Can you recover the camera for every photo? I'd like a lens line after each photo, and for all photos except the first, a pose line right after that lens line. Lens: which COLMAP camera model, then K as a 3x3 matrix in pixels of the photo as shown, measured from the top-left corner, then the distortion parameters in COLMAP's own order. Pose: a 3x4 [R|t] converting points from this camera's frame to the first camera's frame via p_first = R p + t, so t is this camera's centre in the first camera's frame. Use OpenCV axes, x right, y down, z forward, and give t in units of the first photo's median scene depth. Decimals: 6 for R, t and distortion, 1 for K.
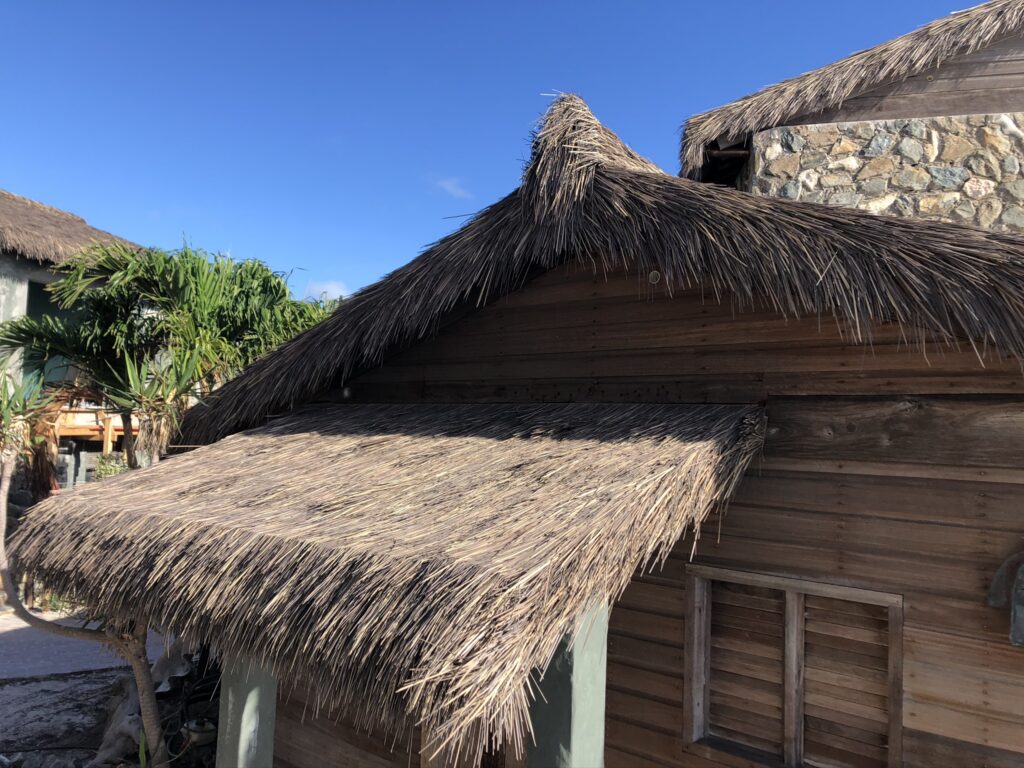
lens RADIAL K [[792.8, 0, 511.6], [0, 792.8, 383.5], [0, 0, 1]] dist [-0.008538, -0.007616]
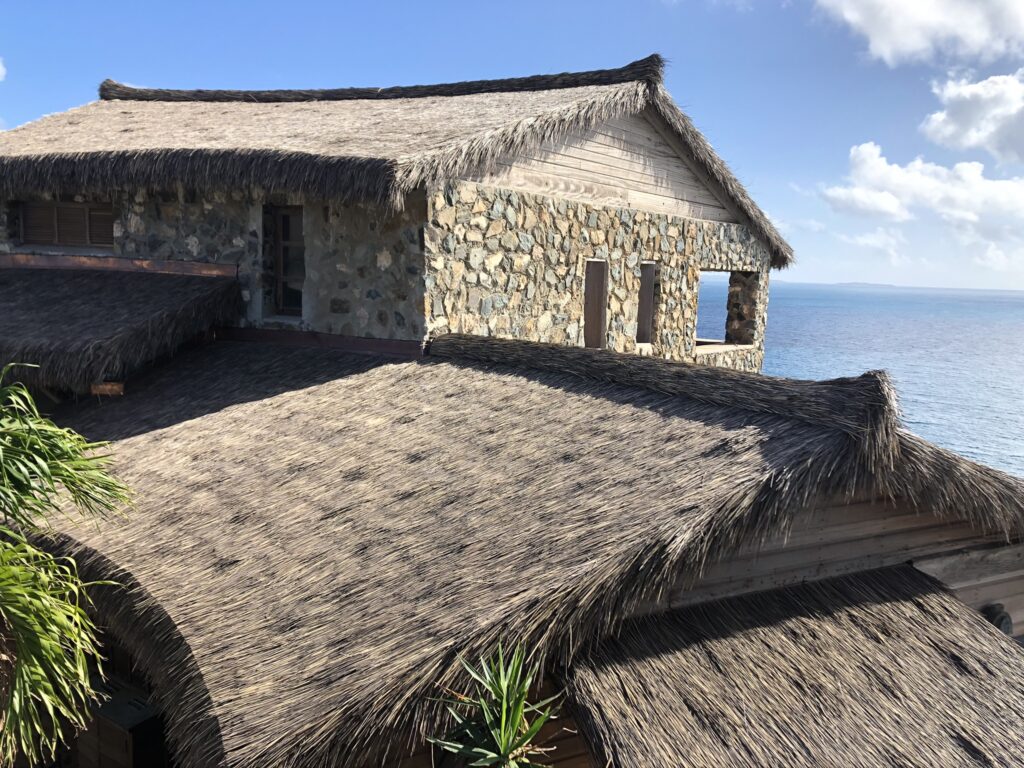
lens RADIAL K [[792.8, 0, 507.6], [0, 792.8, 386.6], [0, 0, 1]] dist [-0.008538, -0.007616]
pose [[0.370398, -0.152324, 0.916298, -0.660417], [-0.070996, 0.978934, 0.191435, -0.272730], [-0.926156, -0.135960, 0.351781, 0.537485]]
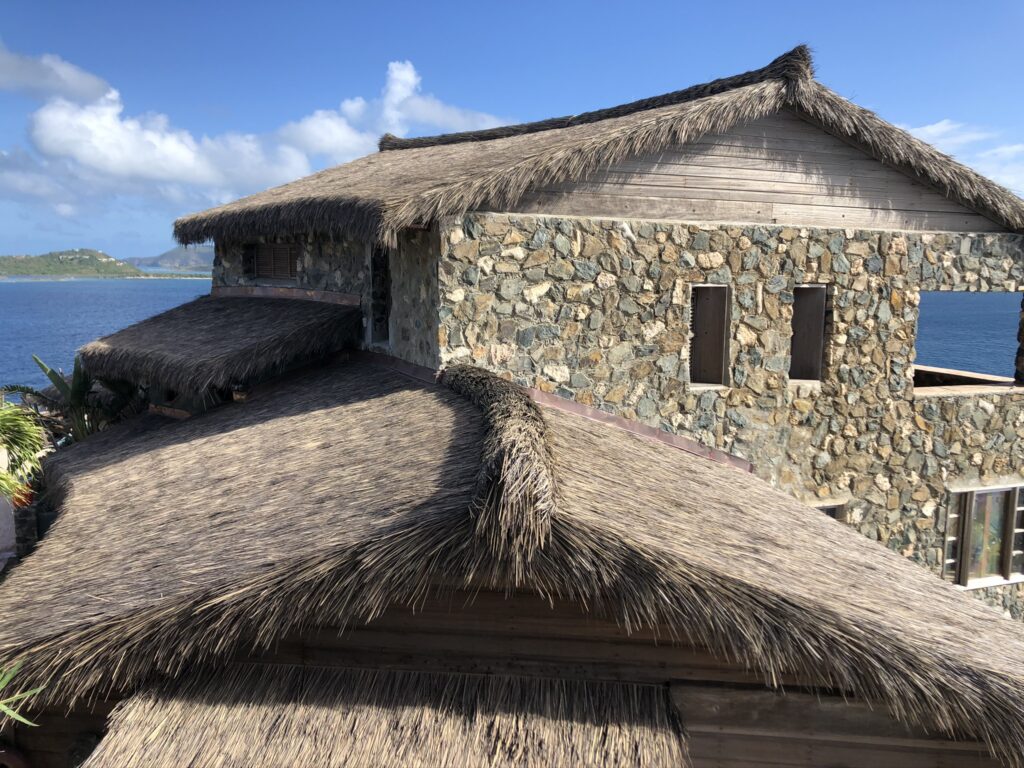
lens RADIAL K [[792.8, 0, 508.5], [0, 792.8, 382.7], [0, 0, 1]] dist [-0.008538, -0.007616]
pose [[0.796181, -0.100004, 0.596737, -0.288829], [-0.024868, 0.980005, 0.197413, -0.326123], [-0.604547, -0.172017, 0.777775, 0.087956]]
